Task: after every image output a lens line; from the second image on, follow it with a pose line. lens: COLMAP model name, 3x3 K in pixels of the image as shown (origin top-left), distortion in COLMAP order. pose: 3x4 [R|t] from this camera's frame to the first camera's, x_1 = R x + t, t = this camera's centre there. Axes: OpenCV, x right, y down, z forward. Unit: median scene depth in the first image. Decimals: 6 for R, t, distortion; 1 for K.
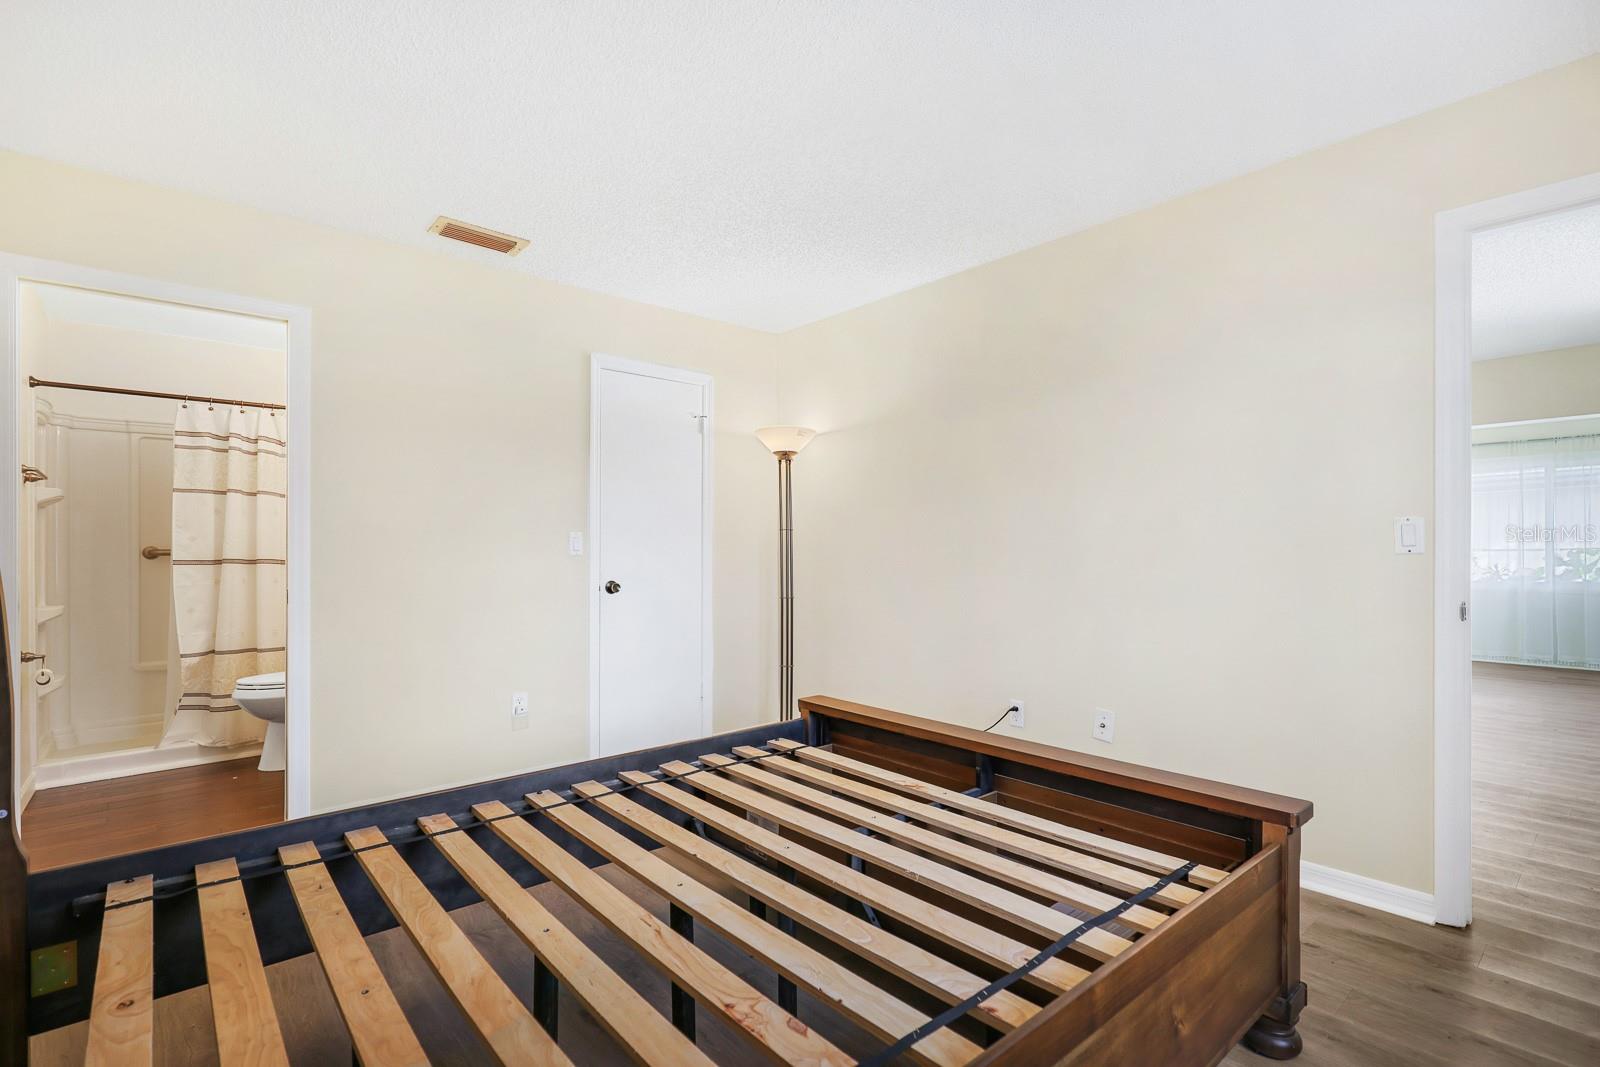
lens RADIAL K [[750.6, 0, 800.0], [0, 750.6, 533.5], [0, 0, 1]] dist [-0.015508, 0.000401]
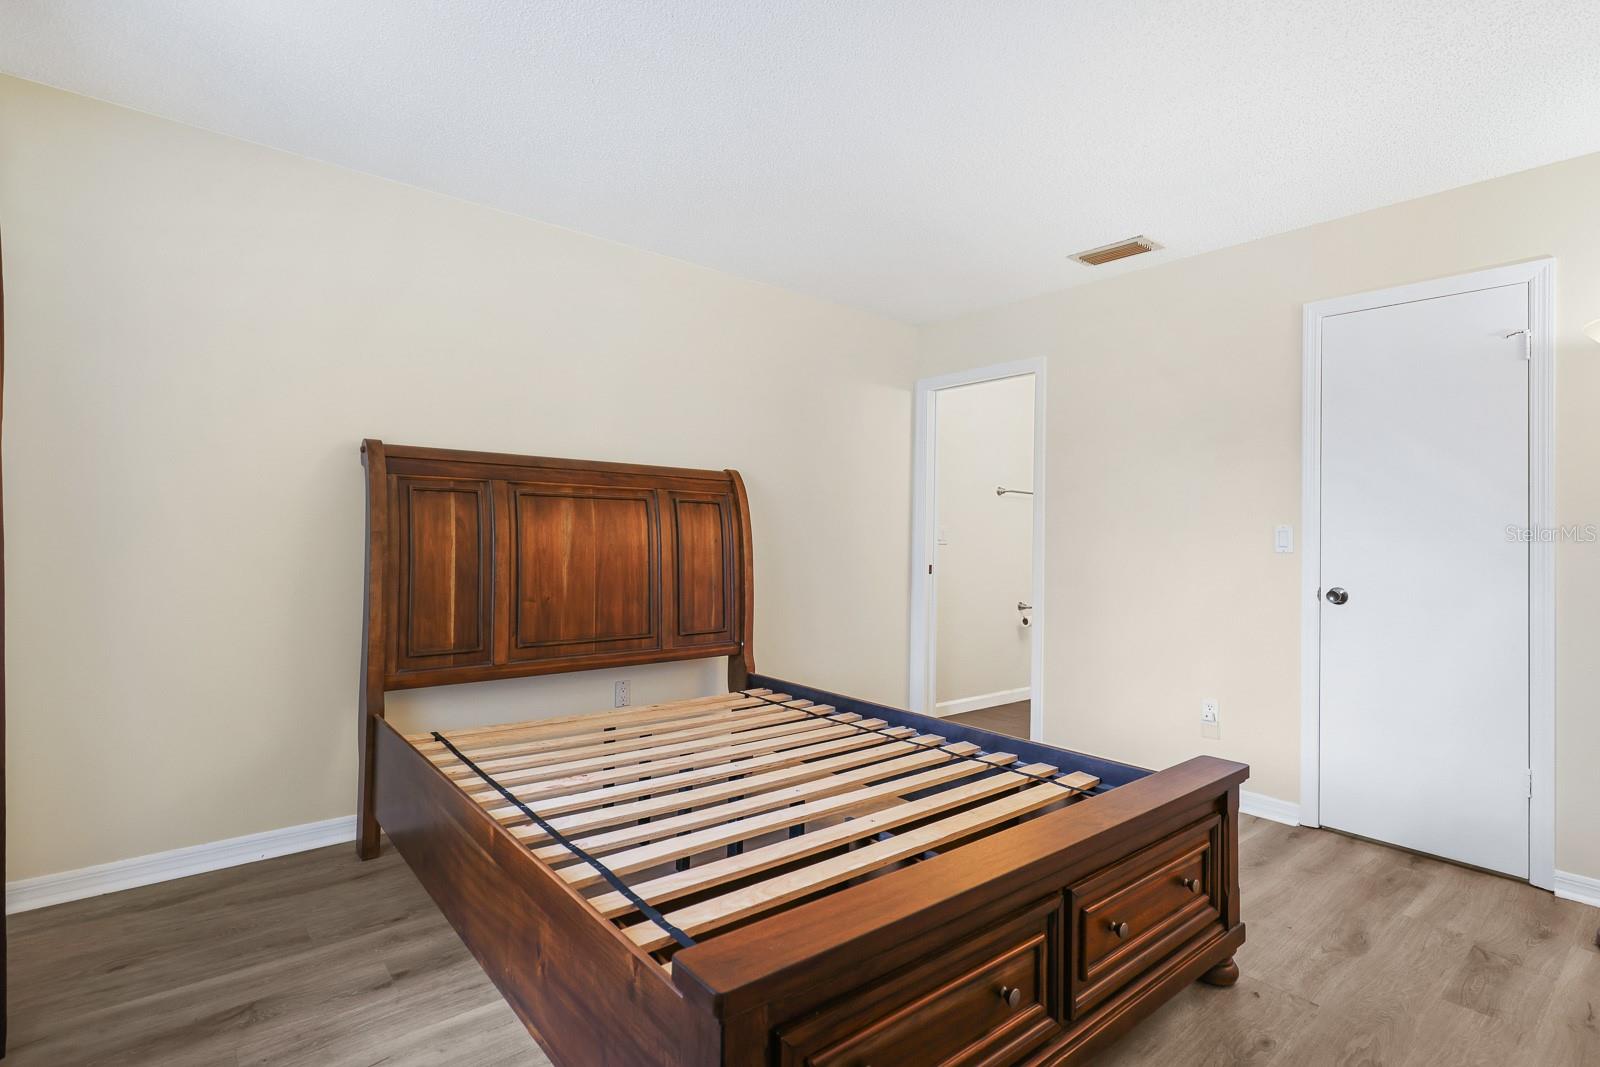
lens RADIAL K [[767.7, 0, 808.0], [0, 767.7, 536.1], [0, 0, 1]] dist [0.003173, 0.000354]
pose [[-0.014696, 0.002801, -0.999888, 0.690639], [0.014300, 0.999894, 0.002591, 0.000188], [0.999790, -0.014261, -0.014735, 0.584238]]
